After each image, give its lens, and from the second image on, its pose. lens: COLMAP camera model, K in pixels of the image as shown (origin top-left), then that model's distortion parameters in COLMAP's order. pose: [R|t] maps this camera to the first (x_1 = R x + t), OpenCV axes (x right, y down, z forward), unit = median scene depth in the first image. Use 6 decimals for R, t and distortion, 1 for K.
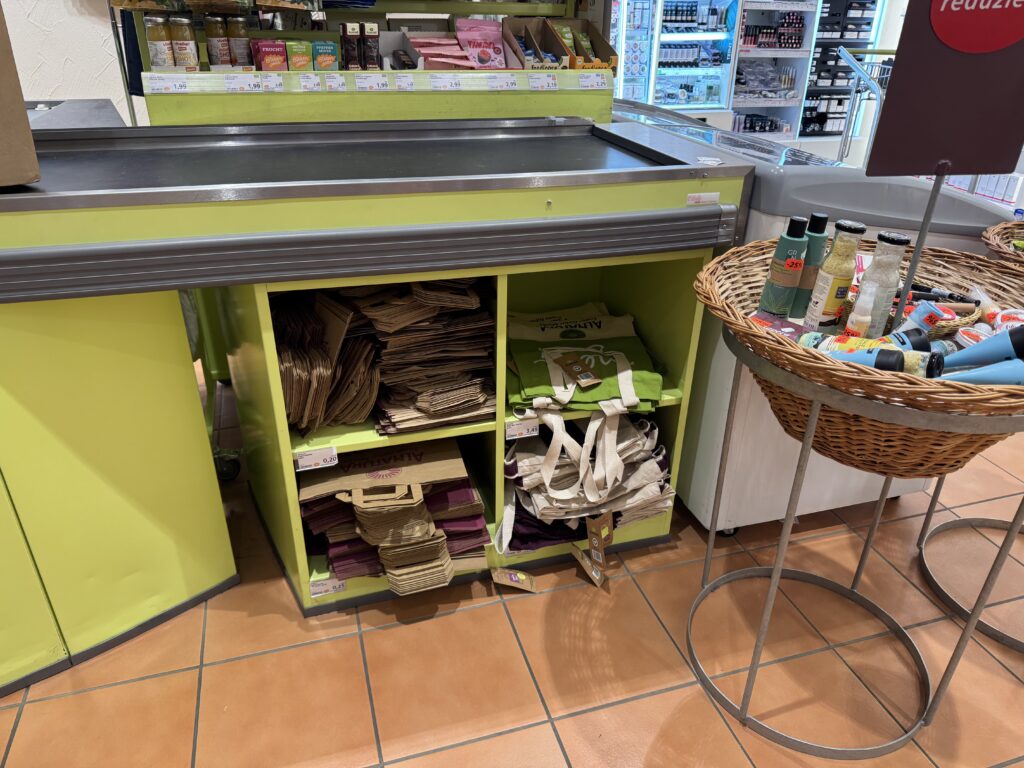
lens RADIAL K [[729.1, 0, 511.8], [0, 729.1, 382.7], [0, 0, 1]] dist [0.049364, -0.045578]
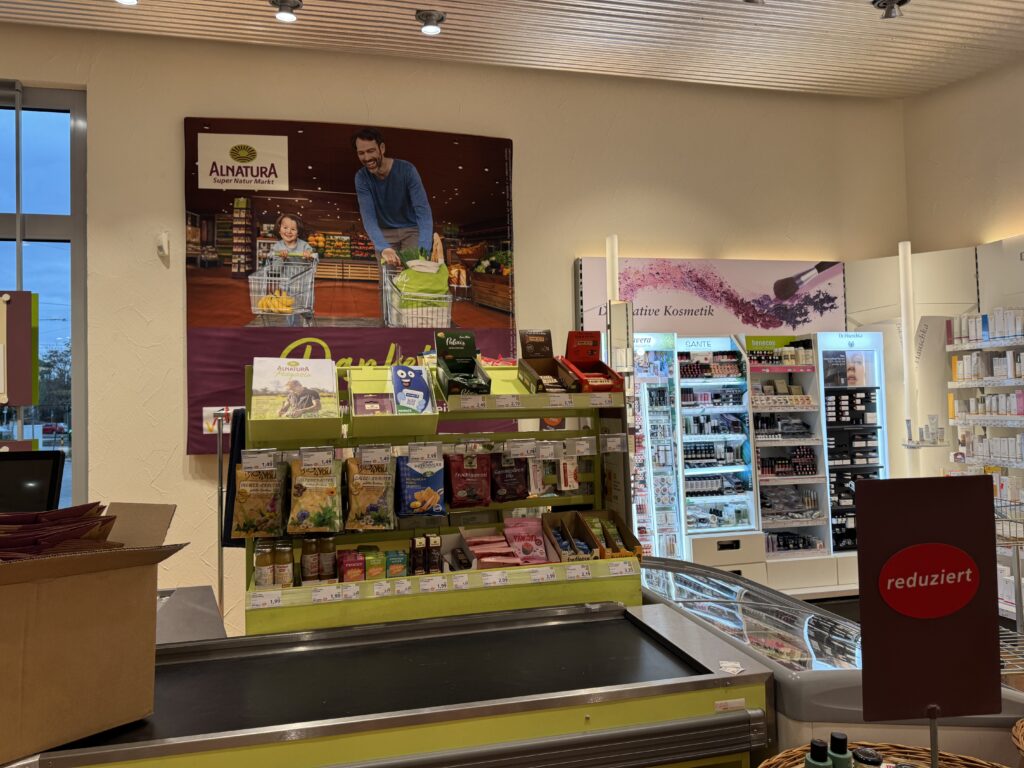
lens RADIAL K [[729.1, 0, 502.3], [0, 729.1, 384.2], [0, 0, 1]] dist [0.049364, -0.045578]
pose [[0.996464, -0.047063, -0.069603, 0.008784], [0.007412, 0.874409, -0.485134, -0.054650], [0.083693, 0.482902, 0.871665, -0.083373]]
